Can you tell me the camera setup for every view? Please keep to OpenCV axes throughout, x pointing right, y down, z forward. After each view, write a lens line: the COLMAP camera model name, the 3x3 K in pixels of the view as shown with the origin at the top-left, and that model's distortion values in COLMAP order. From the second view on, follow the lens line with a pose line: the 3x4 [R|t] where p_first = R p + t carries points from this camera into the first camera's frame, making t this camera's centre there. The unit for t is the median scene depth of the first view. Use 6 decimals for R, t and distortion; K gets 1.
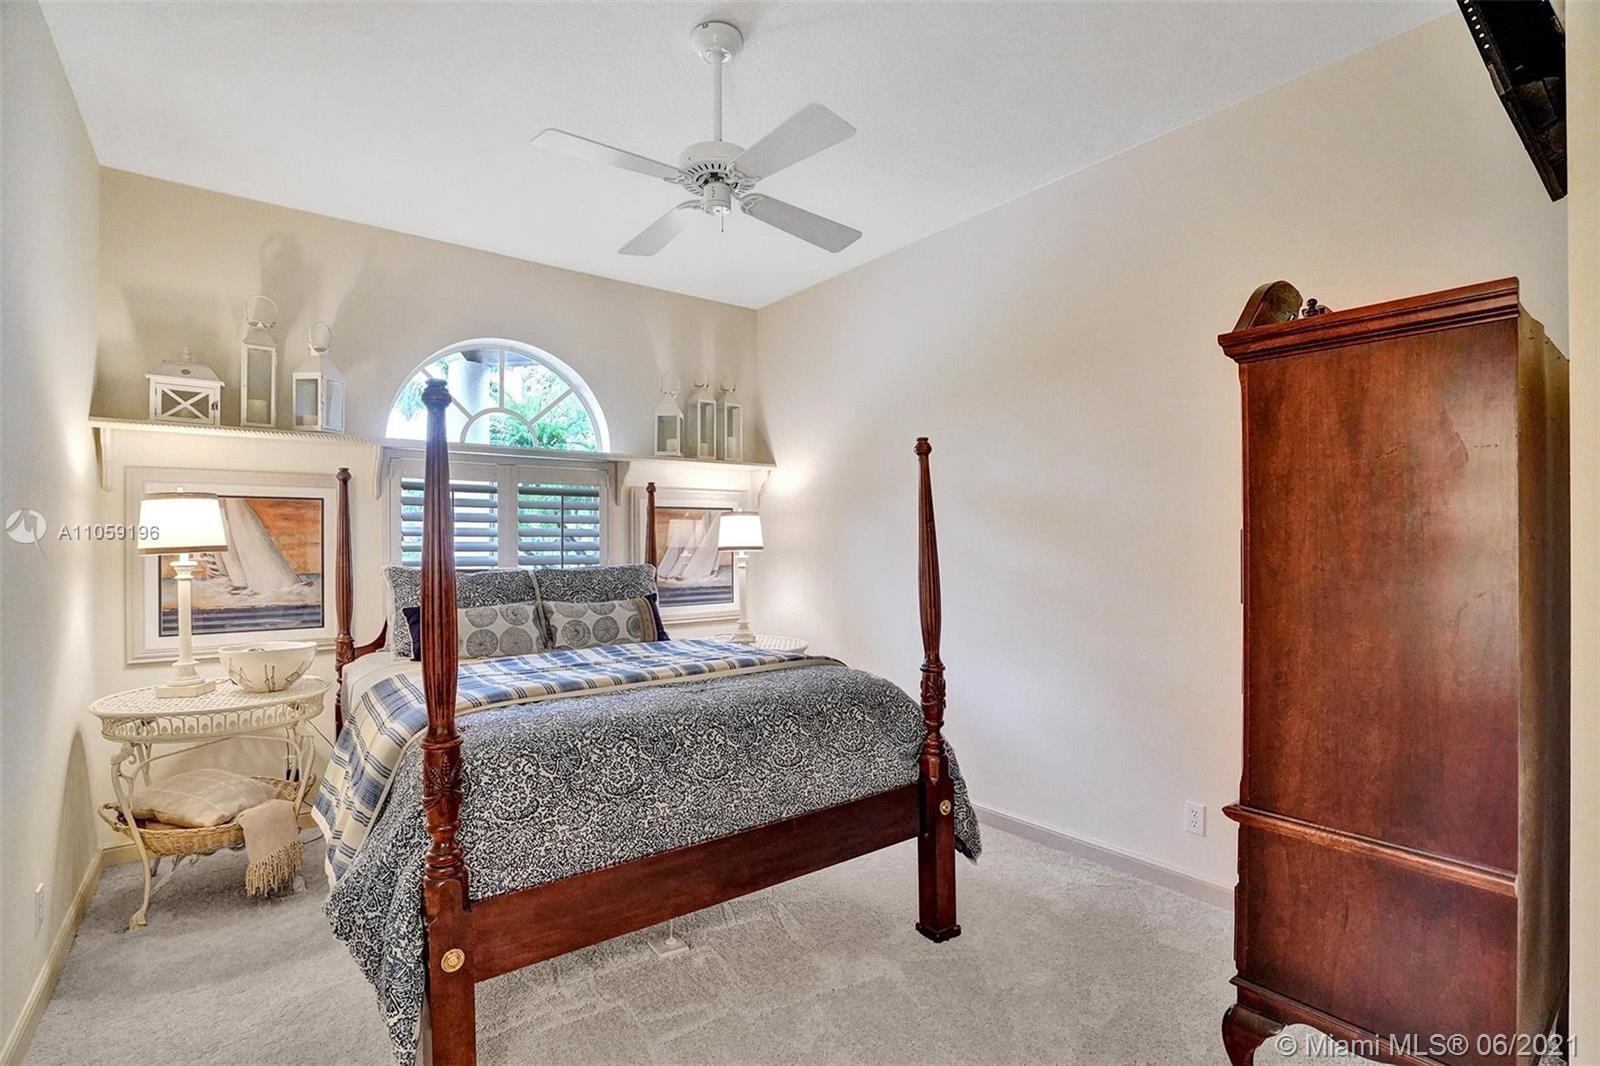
lens RADIAL K [[771.4, 0, 800.0], [0, 771.4, 533.0], [0, 0, 1]] dist [-0.038017, 0.027460]
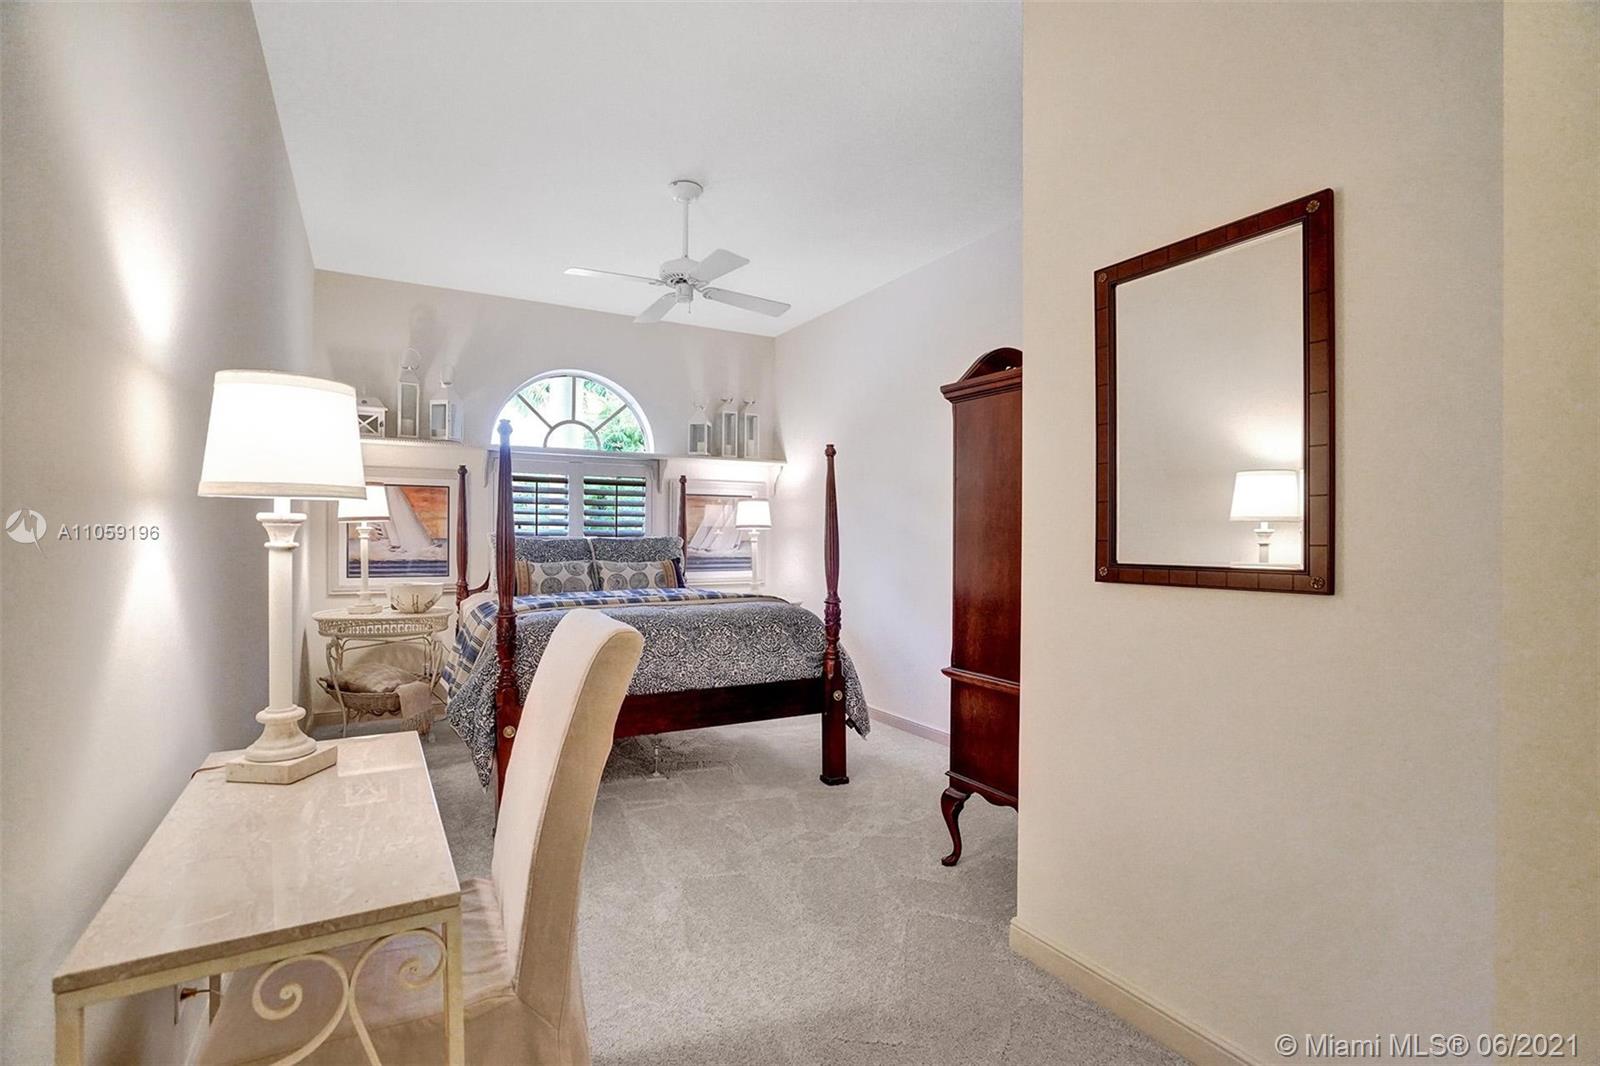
lens RADIAL K [[787.2, 0, 794.1], [0, 787.2, 528.1], [0, 0, 1]] dist [0.000094, 0.000150]
pose [[0.989007, 0.008403, -0.147627, 0.262854], [-0.008213, 0.999964, 0.001895, 0.027456], [0.147638, -0.000662, 0.989041, -0.410245]]
